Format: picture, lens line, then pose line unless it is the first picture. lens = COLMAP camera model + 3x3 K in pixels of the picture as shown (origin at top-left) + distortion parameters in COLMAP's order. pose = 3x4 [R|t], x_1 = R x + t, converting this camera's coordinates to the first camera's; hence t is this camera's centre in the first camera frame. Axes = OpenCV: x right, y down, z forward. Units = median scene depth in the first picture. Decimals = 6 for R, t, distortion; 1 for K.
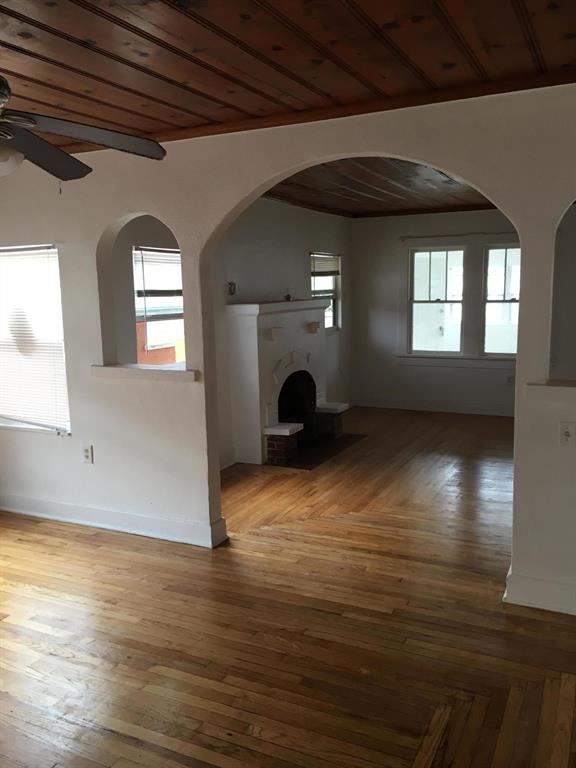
lens RADIAL K [[652.5, 0, 289.1], [0, 652.5, 385.7], [0, 0, 1]] dist [0.052203, -0.064416]
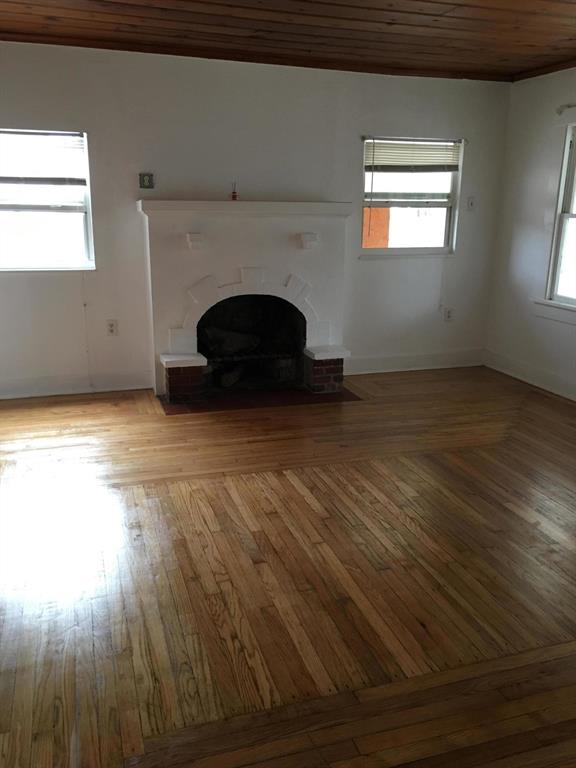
lens RADIAL K [[652.5, 0, 285.4], [0, 652.5, 384.9], [0, 0, 1]] dist [0.052203, -0.064416]
pose [[0.694539, 0.219404, -0.685184, 0.888590], [-0.135158, 0.975199, 0.175267, -0.088218], [0.706645, -0.029122, 0.706968, 0.710351]]
